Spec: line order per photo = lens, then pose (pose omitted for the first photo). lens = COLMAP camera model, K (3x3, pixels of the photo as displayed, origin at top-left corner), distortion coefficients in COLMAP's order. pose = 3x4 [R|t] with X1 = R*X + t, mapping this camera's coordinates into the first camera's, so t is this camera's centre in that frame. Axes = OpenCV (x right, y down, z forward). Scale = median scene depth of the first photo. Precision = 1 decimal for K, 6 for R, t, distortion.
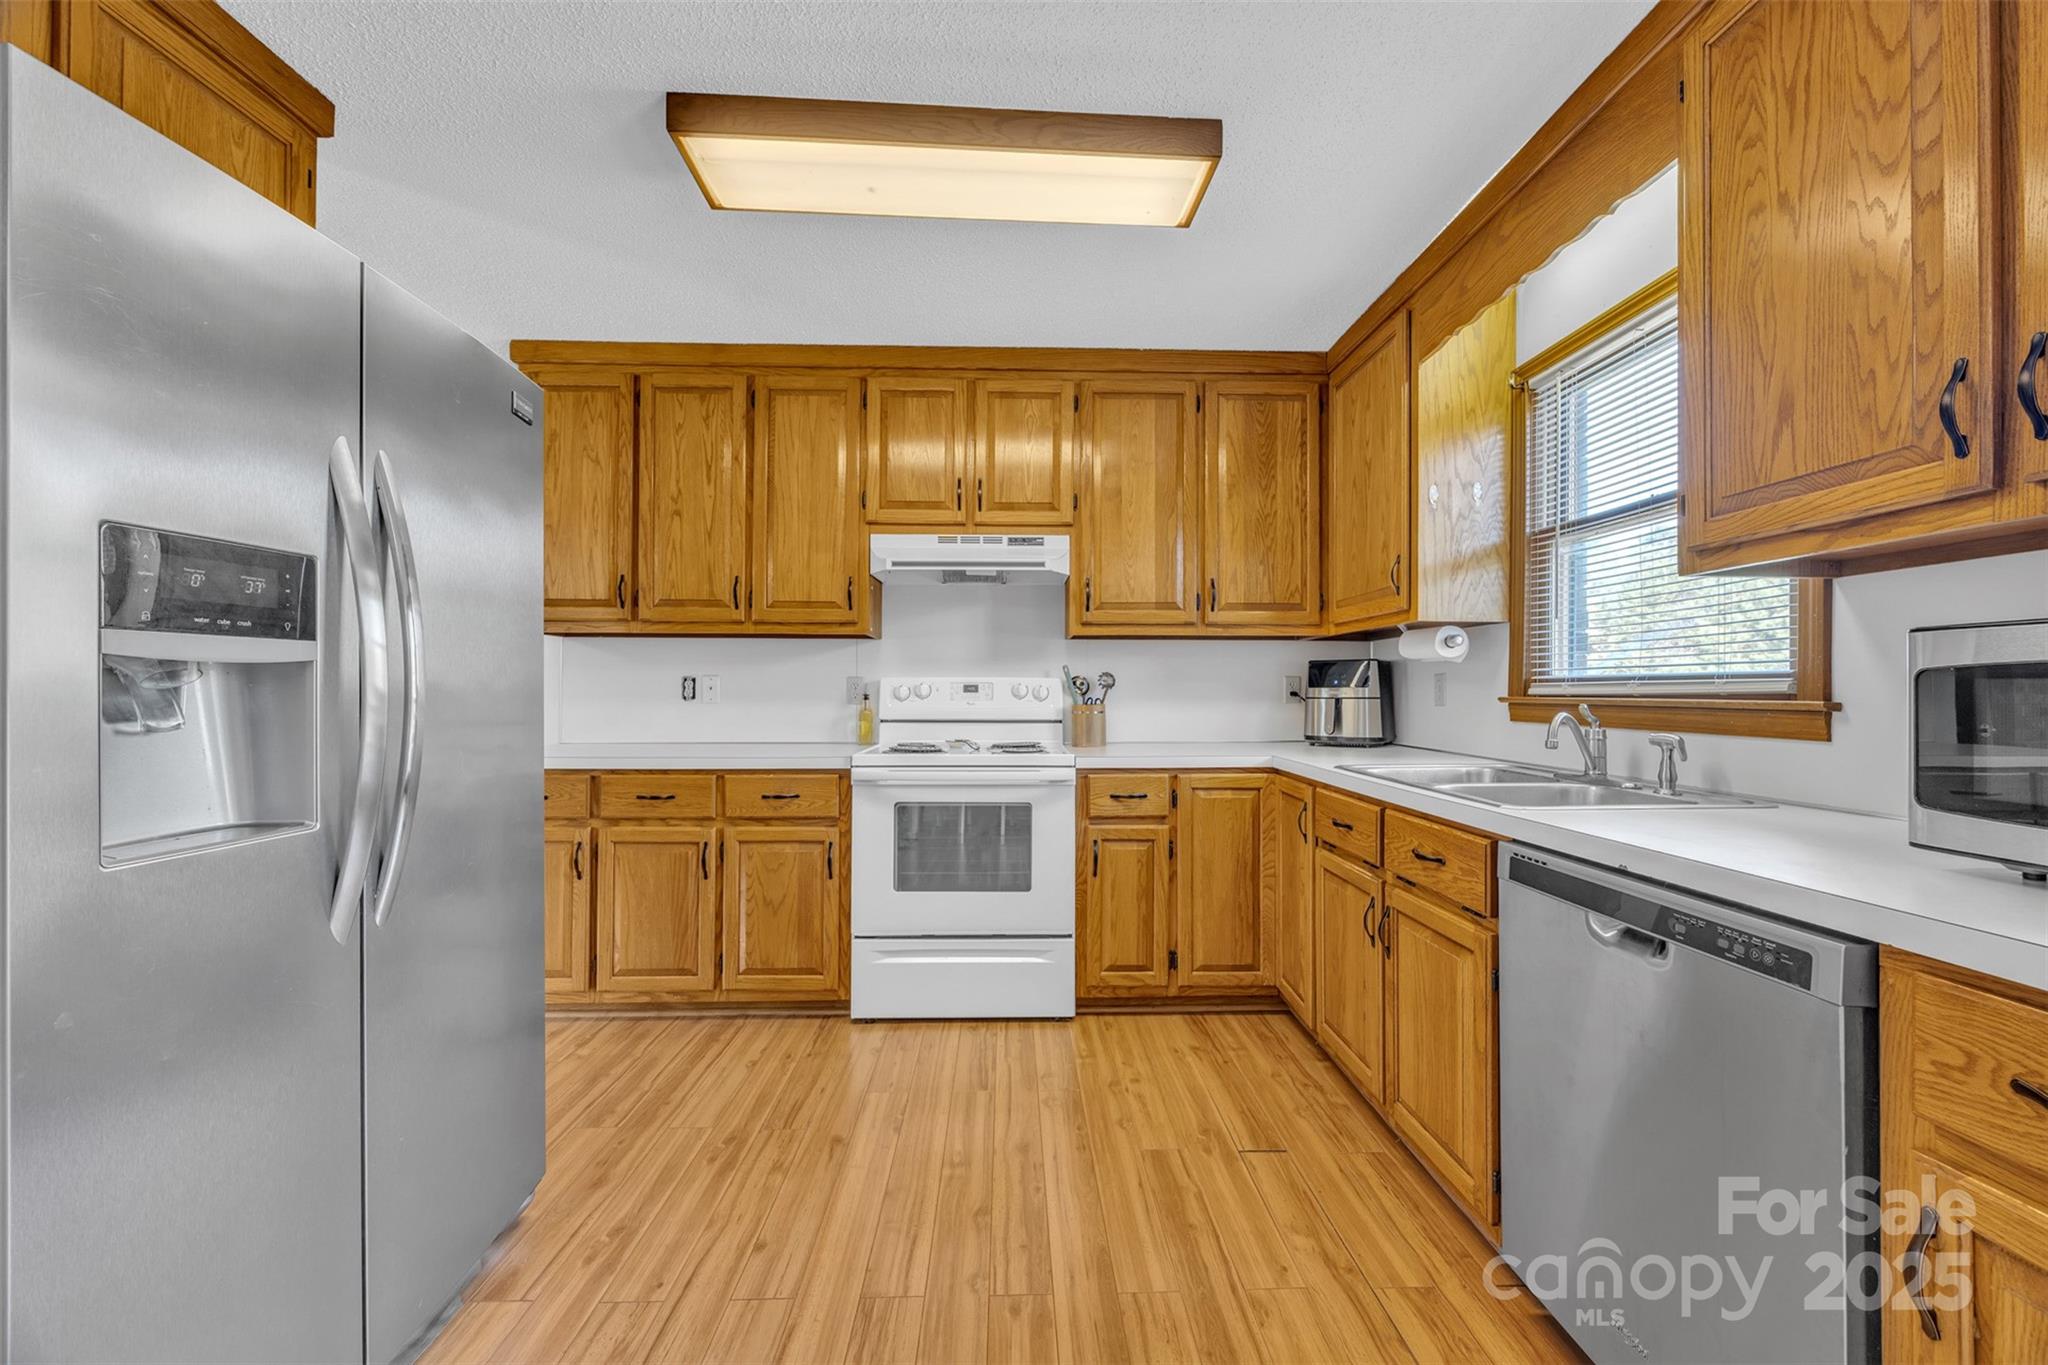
lens RADIAL K [[795.5, 0, 1028.2], [0, 795.5, 682.7], [0, 0, 1]] dist [-0.004422, 0.000227]
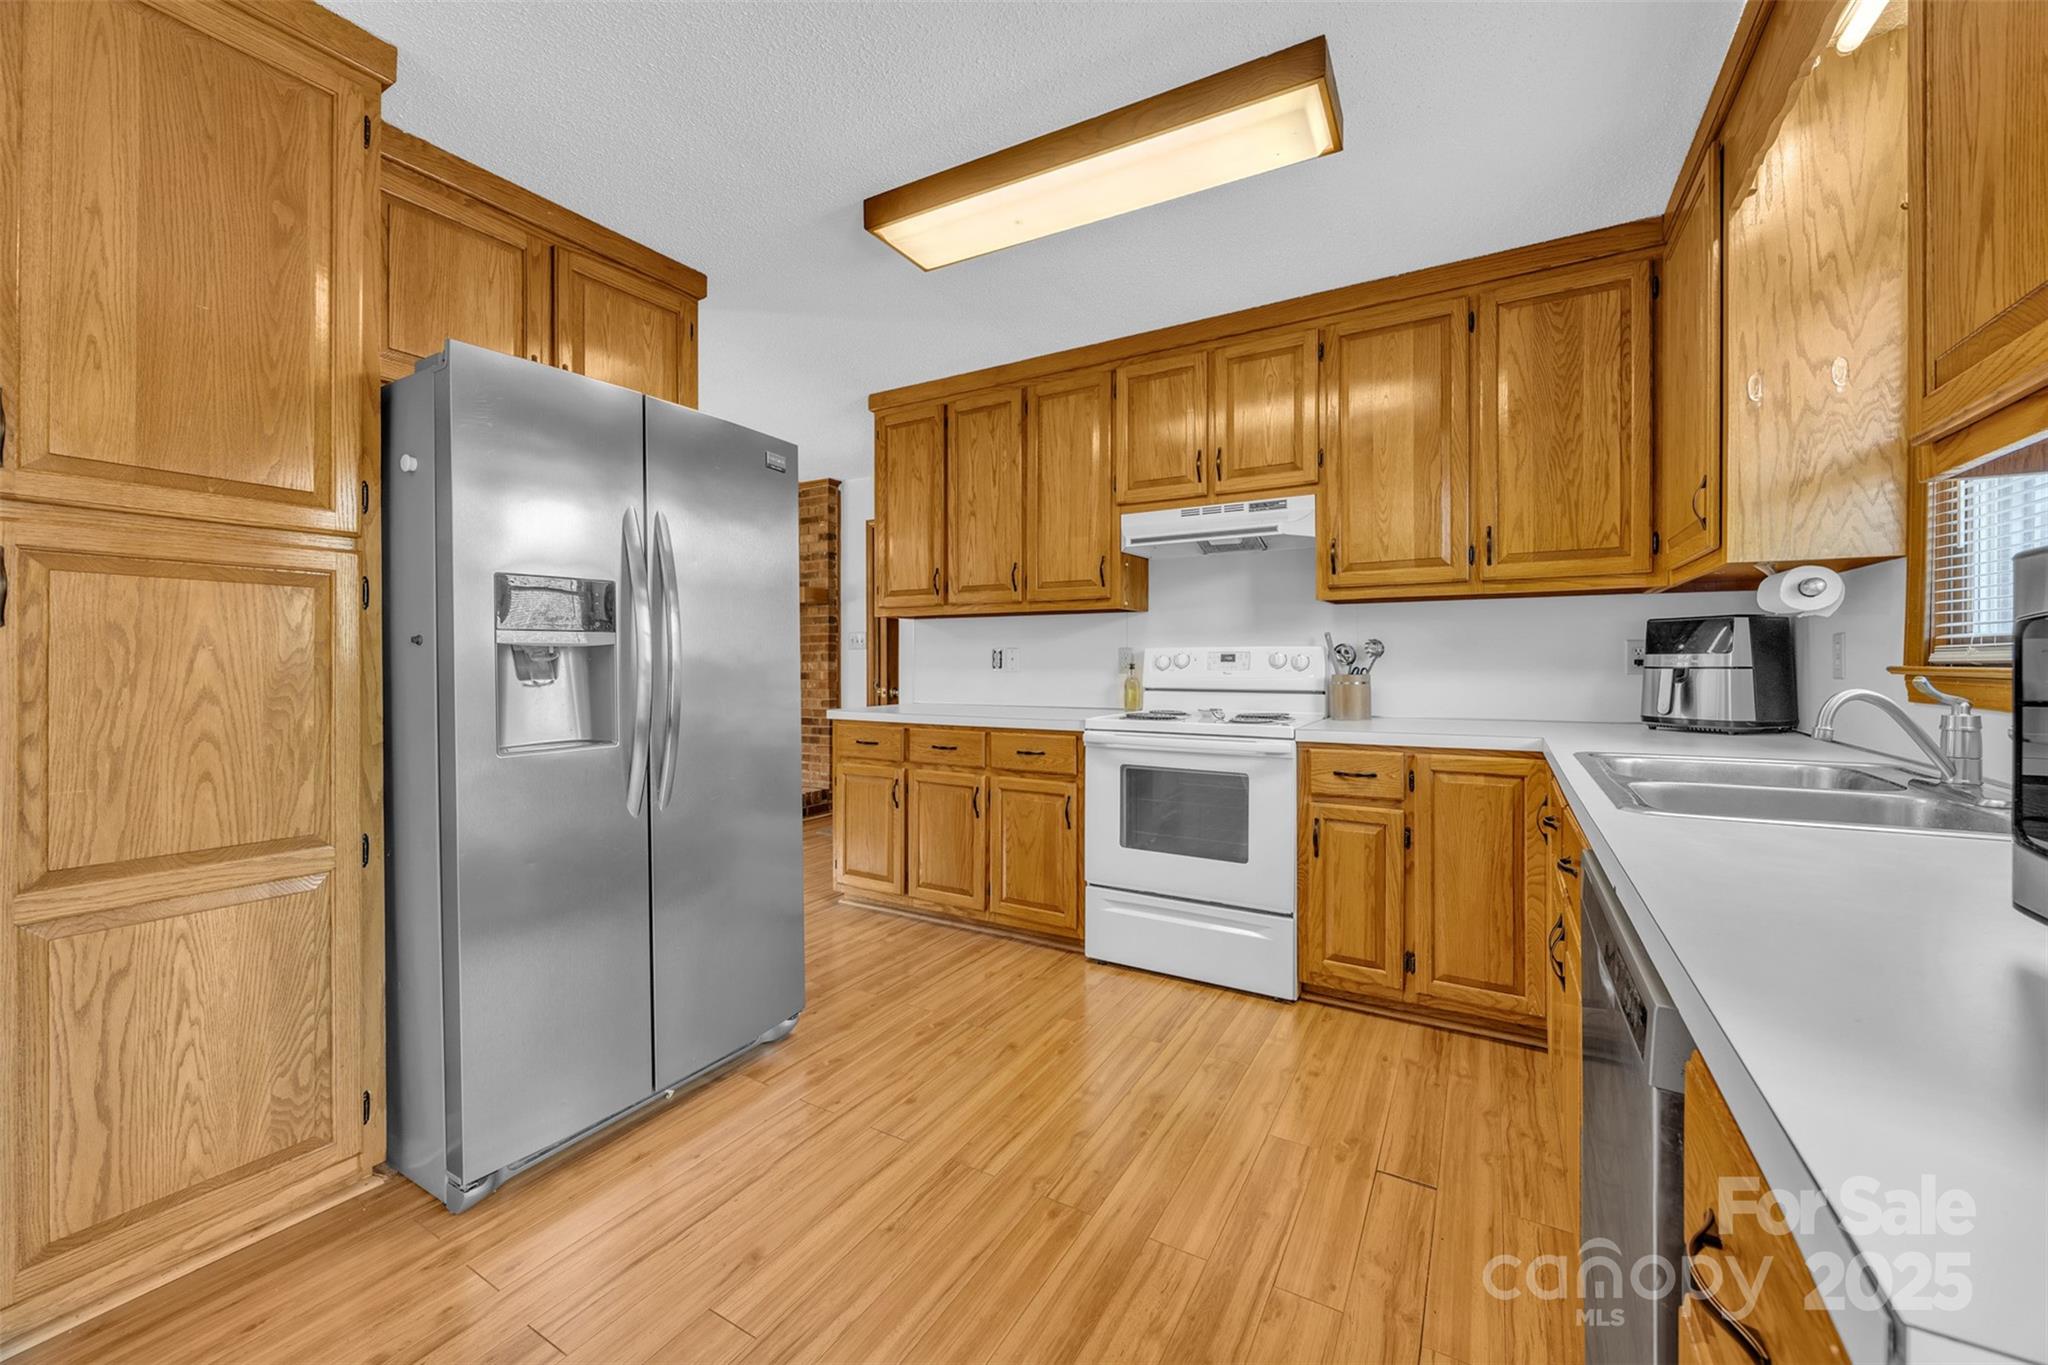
lens RADIAL K [[795.5, 0, 1019.9], [0, 795.5, 661.7], [0, 0, 1]] dist [-0.004422, 0.000227]
pose [[0.842882, -0.003523, -0.538087, 0.297743], [0.009591, 0.999918, 0.008477, 0.001179], [0.538013, -0.012306, 0.842846, 0.021780]]
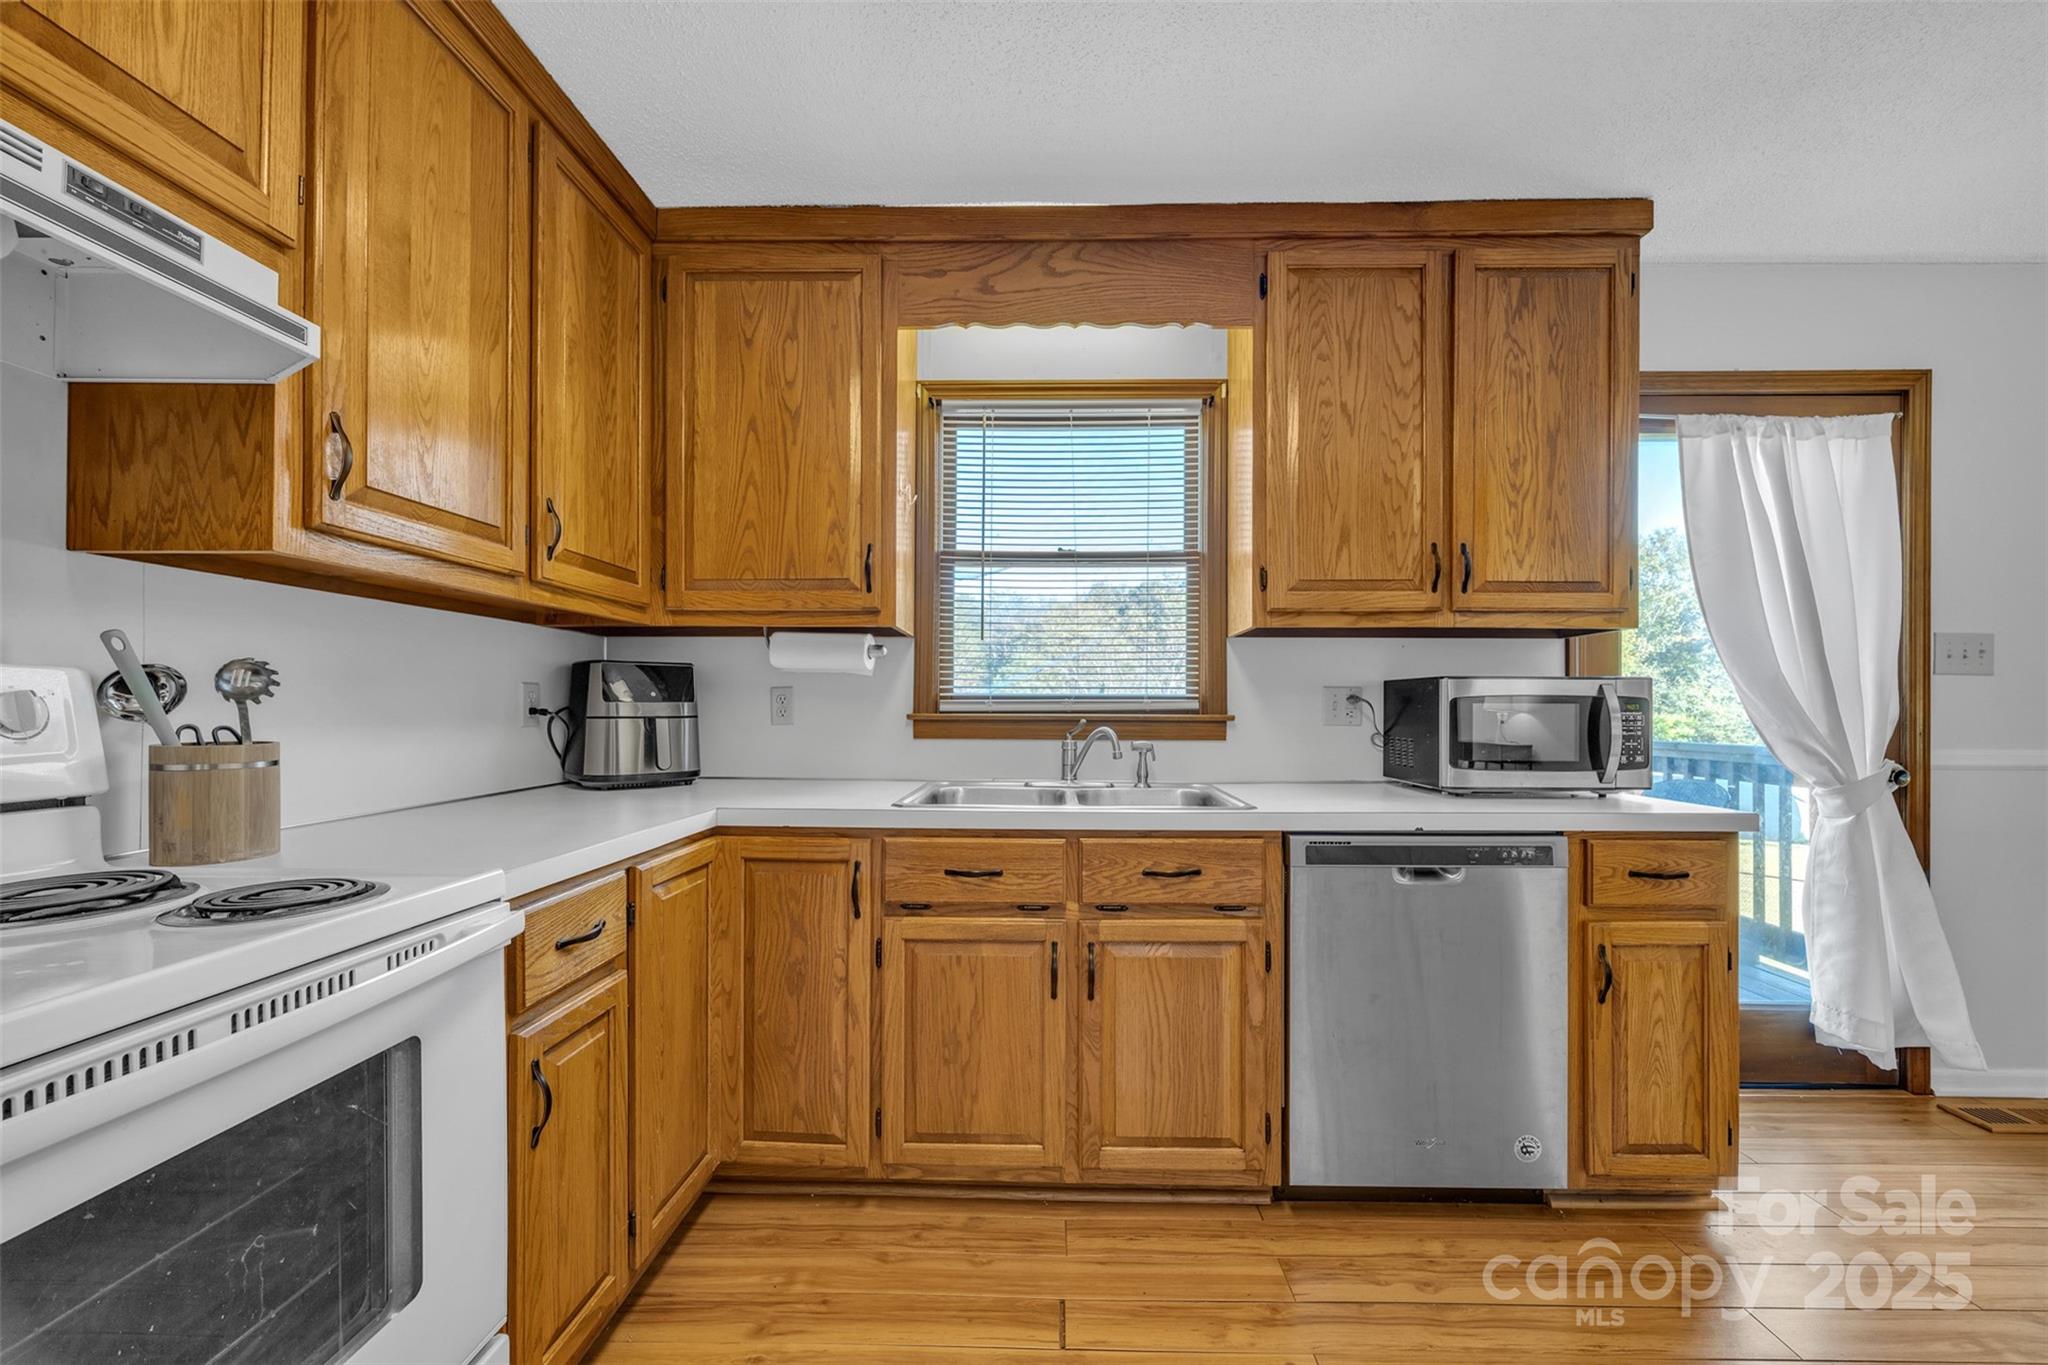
lens RADIAL K [[795.5, 0, 1033.5], [0, 795.5, 706.9], [0, 0, 1]] dist [-0.004422, 0.000227]
pose [[0.039566, -0.000356, 0.999217, -0.328456], [-0.012277, 0.999924, 0.000842, 0.006288], [-0.999142, -0.012300, 0.039559, 0.728734]]
